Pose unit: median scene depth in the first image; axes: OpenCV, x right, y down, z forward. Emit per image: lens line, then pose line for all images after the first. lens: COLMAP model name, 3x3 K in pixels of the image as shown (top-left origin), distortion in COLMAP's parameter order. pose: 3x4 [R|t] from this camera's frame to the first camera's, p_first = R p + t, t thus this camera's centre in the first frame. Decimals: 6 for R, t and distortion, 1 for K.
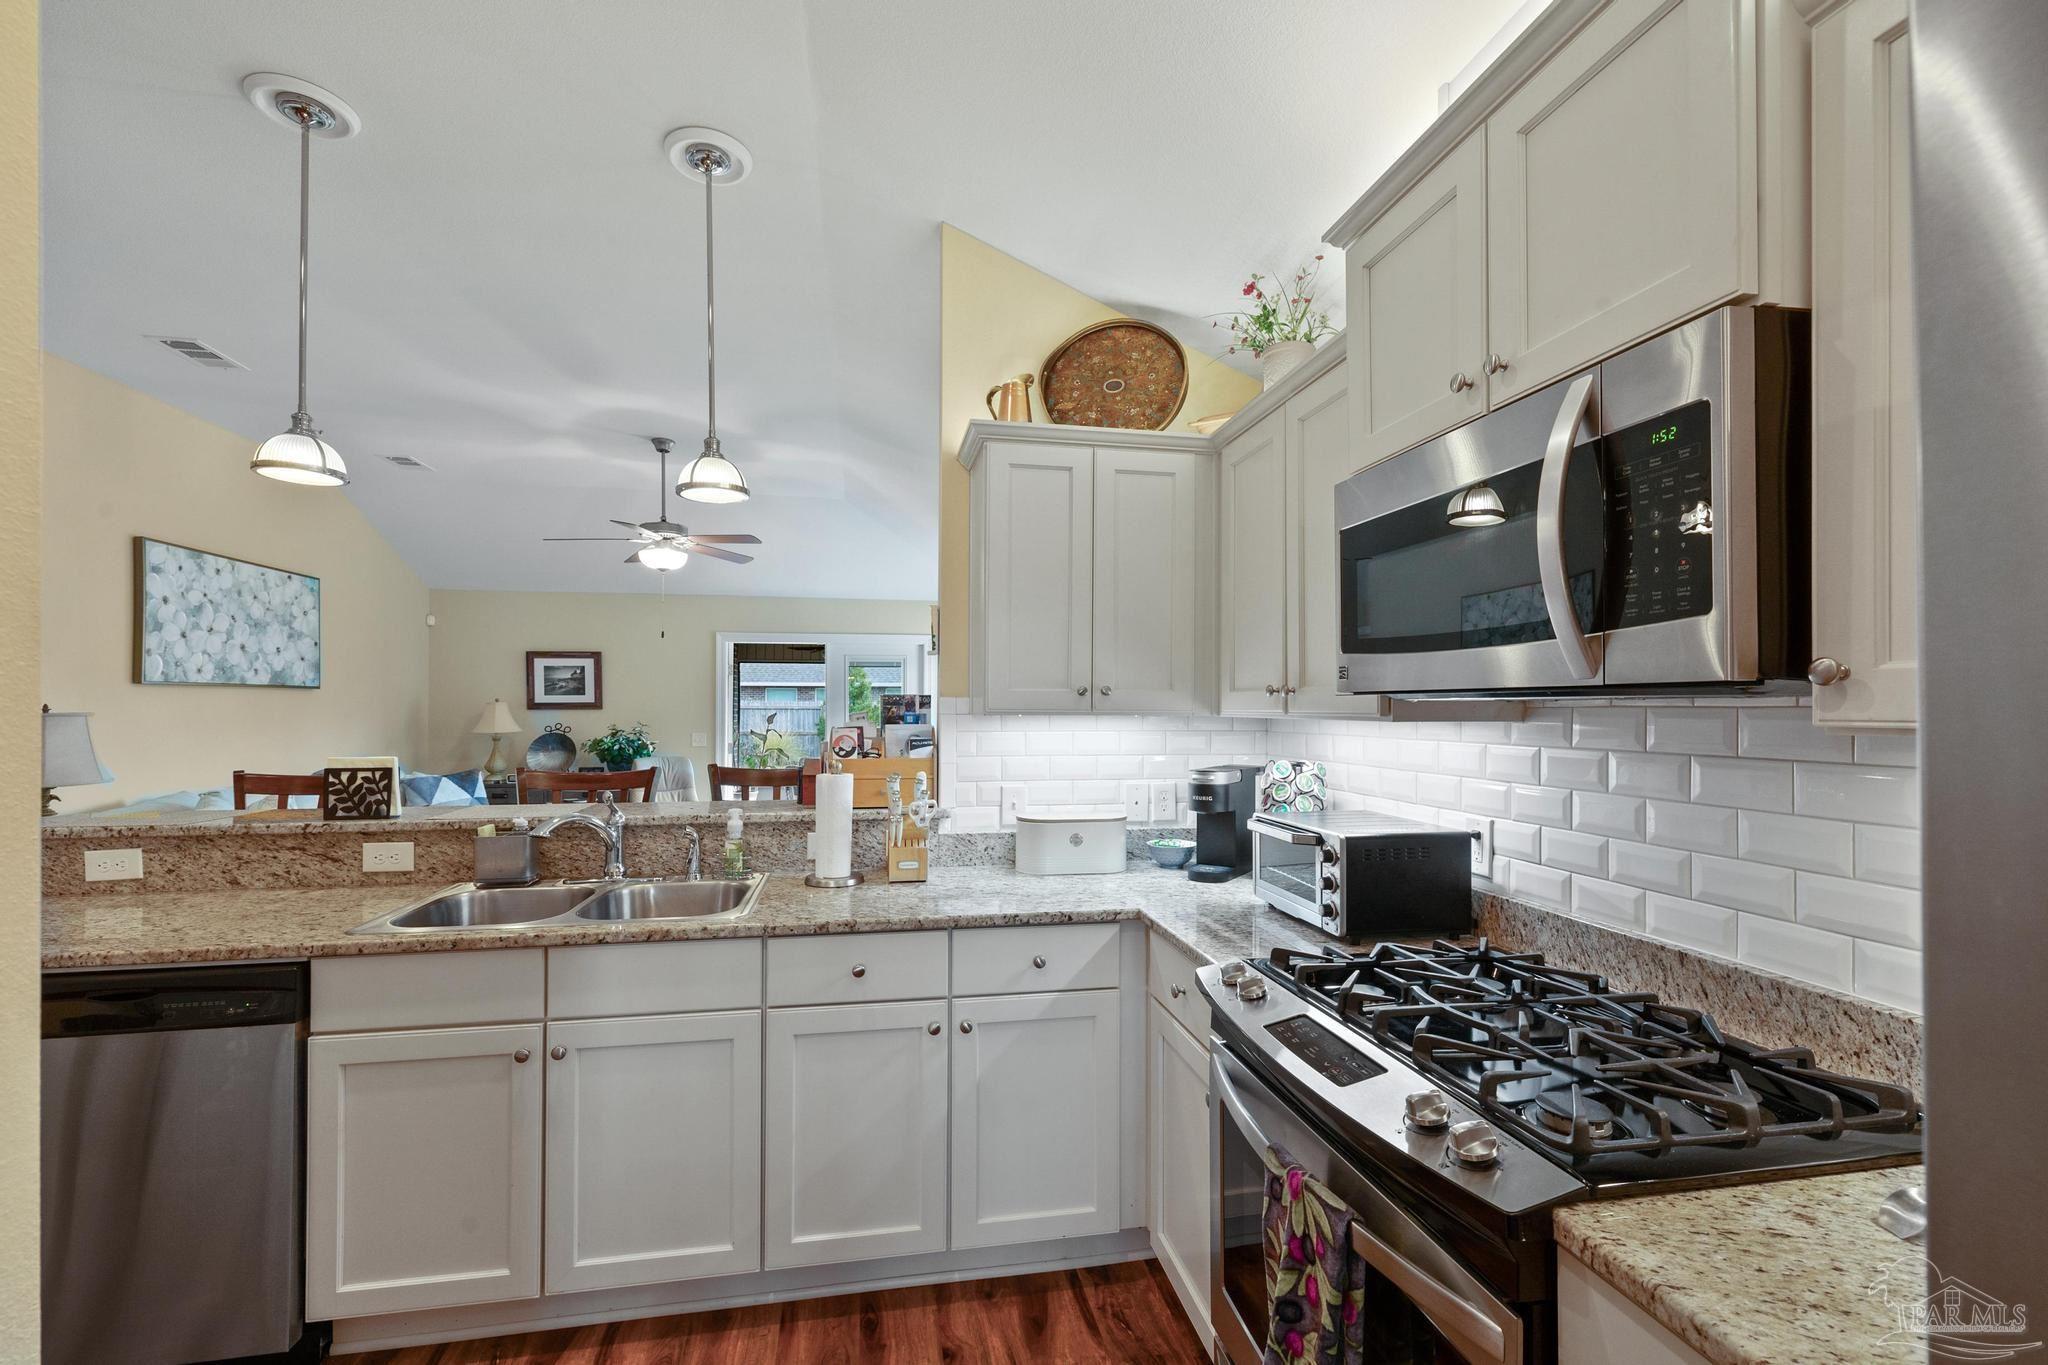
lens RADIAL K [[871.1, 0, 1014.2], [0, 871.1, 694.8], [0, 0, 1]] dist [0.002328, -0.000190]
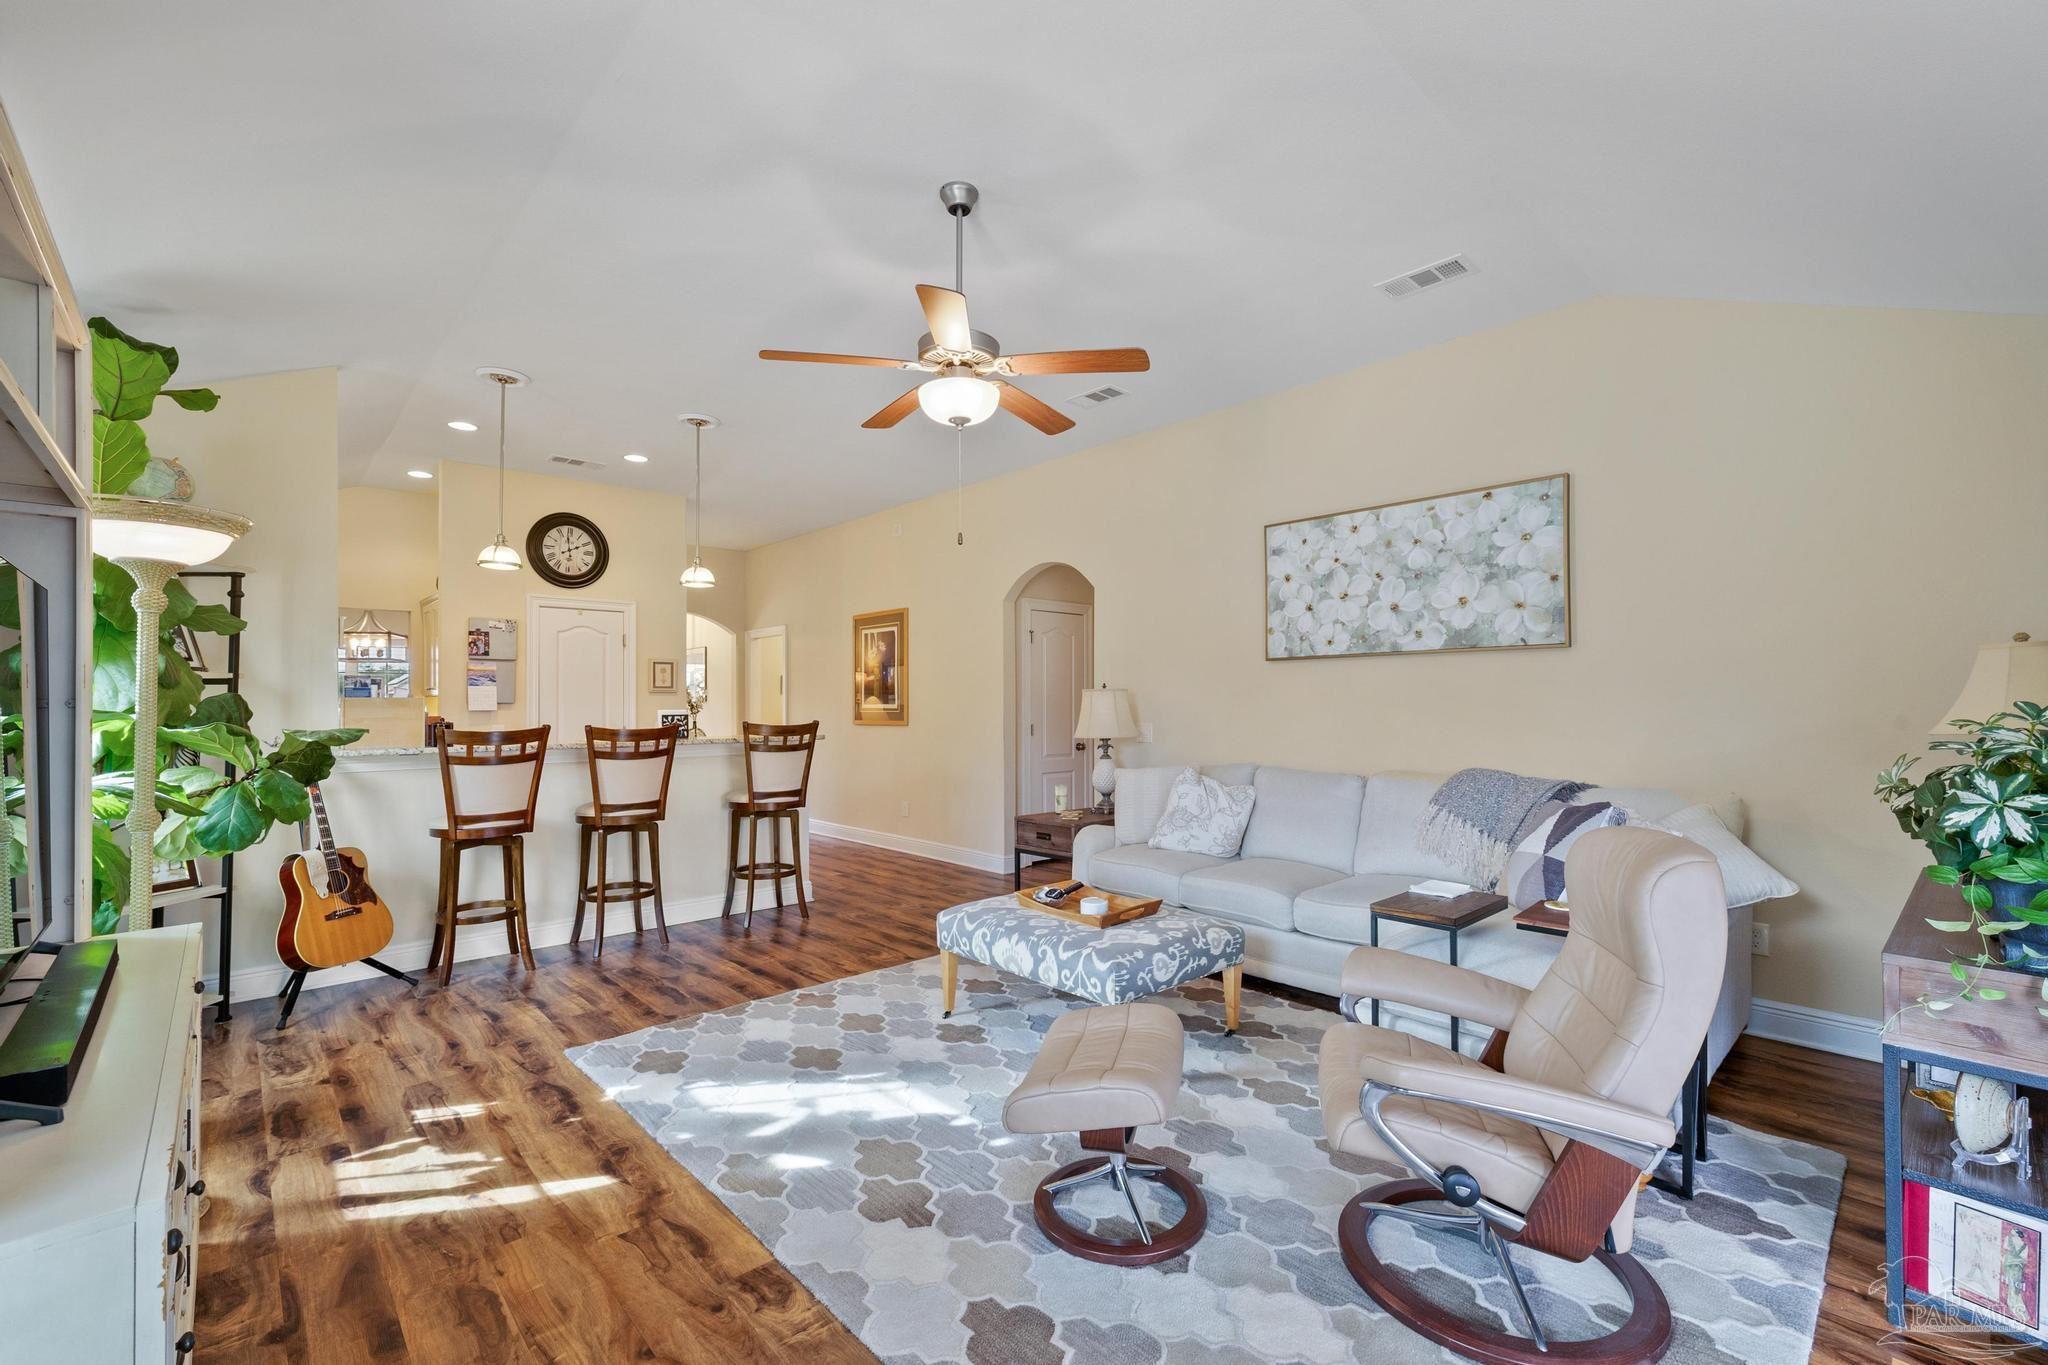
lens RADIAL K [[871.1, 0, 1028.2], [0, 871.1, 691.4], [0, 0, 1]] dist [0.002328, -0.000190]
pose [[-0.833889, -0.002630, -0.551926, -0.258591], [0.013788, 0.999577, -0.025594, 0.083803], [0.551760, -0.028953, -0.833500, 2.958558]]
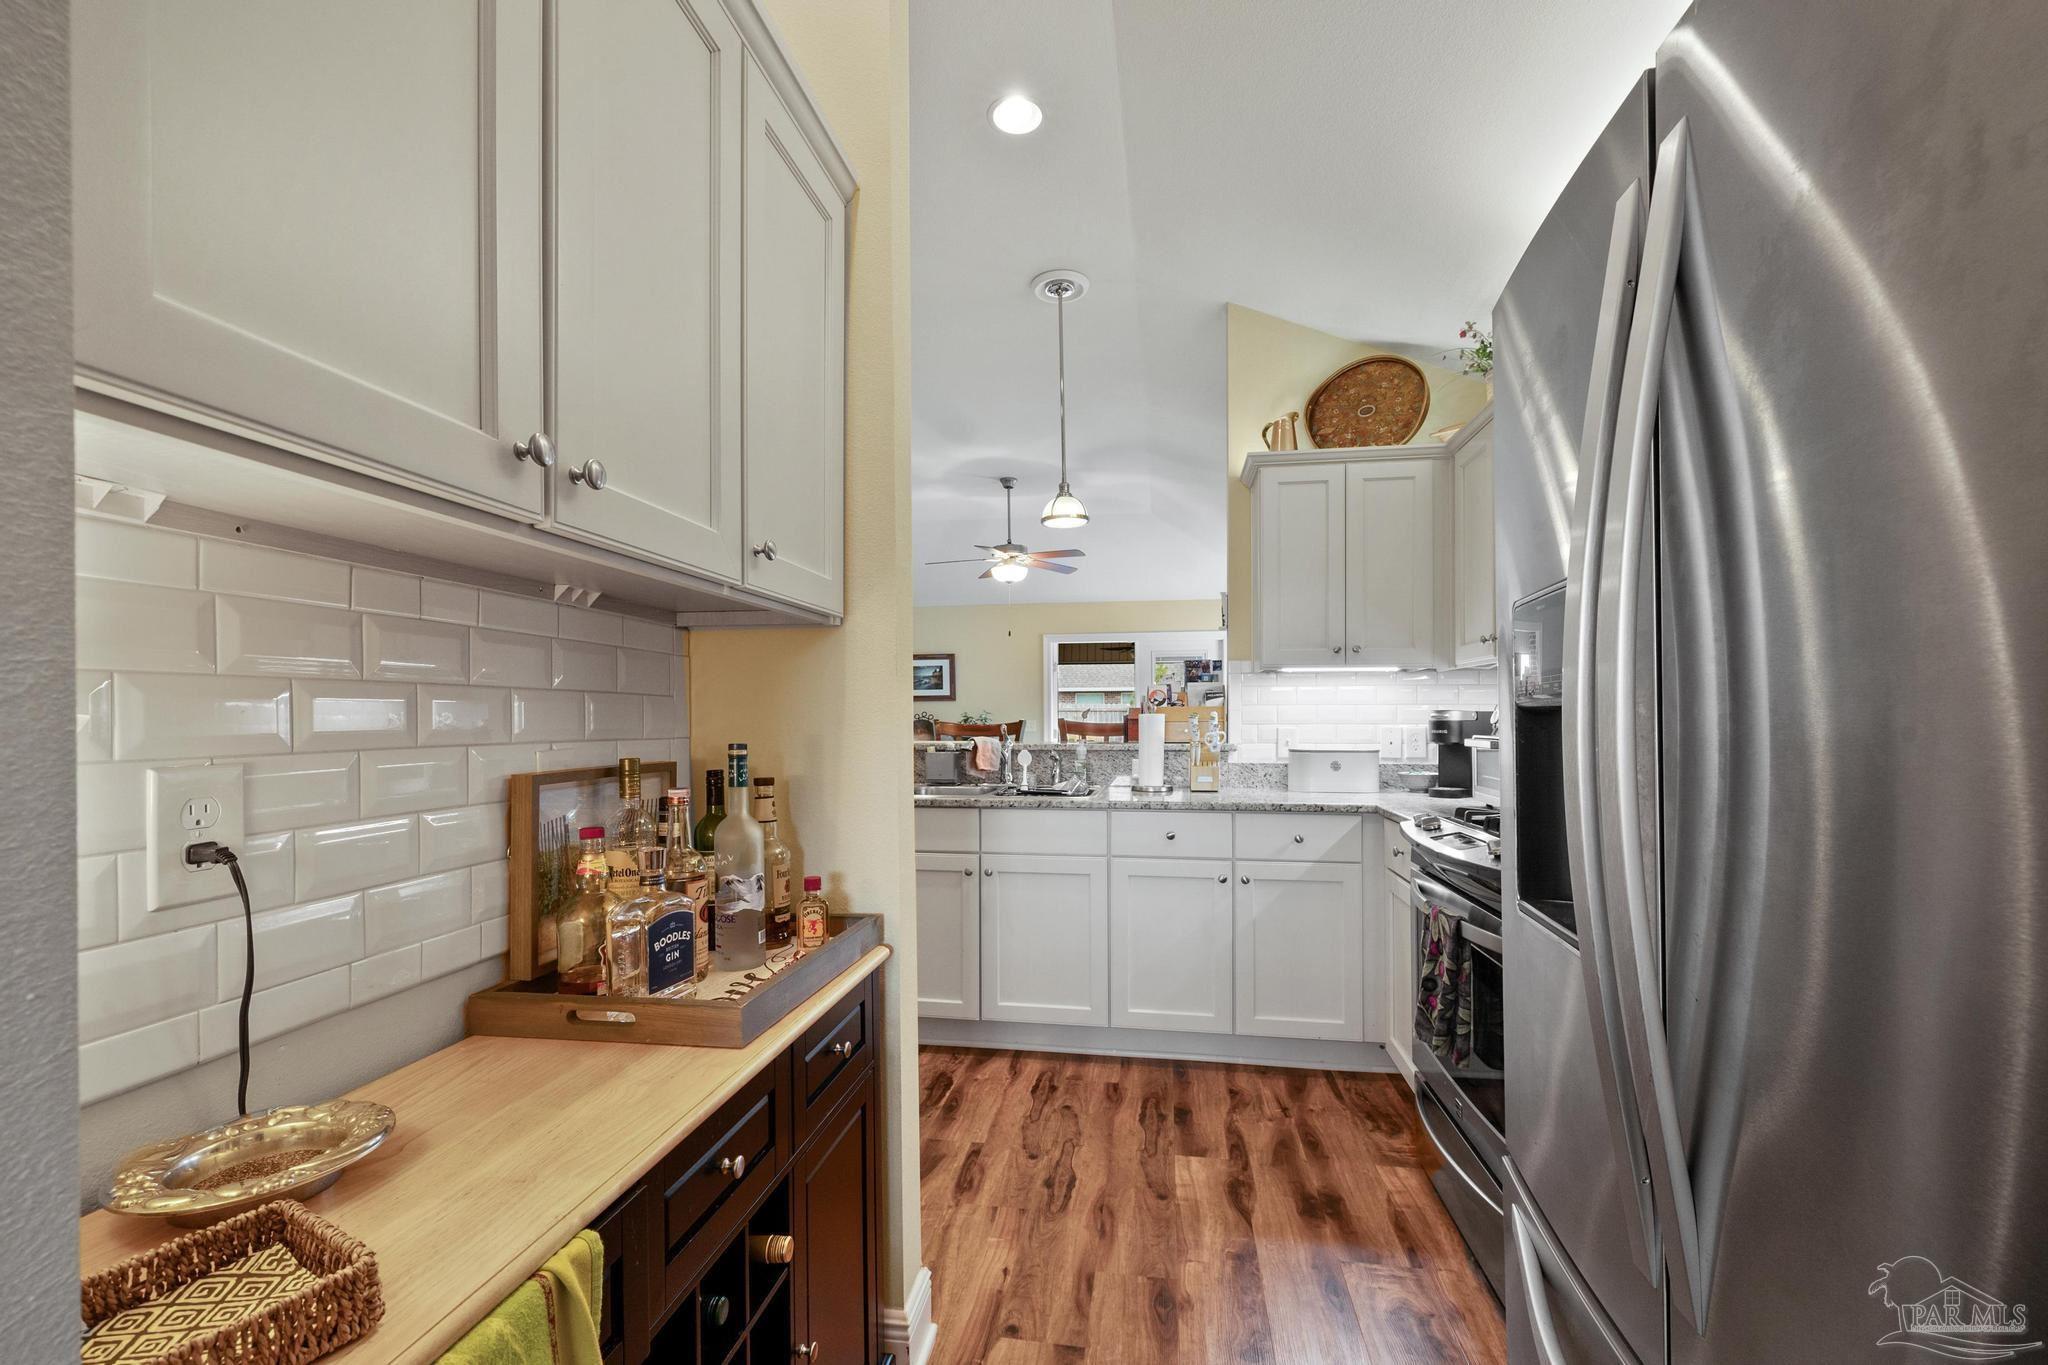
lens RADIAL K [[871.1, 0, 1016.6], [0, 871.1, 713.6], [0, 0, 1]] dist [0.002328, -0.000190]
pose [[0.941612, -0.006414, -0.336639, 0.056872], [0.010683, 0.999884, 0.010832, 0.064870], [0.336530, -0.013796, 0.941572, -0.360822]]
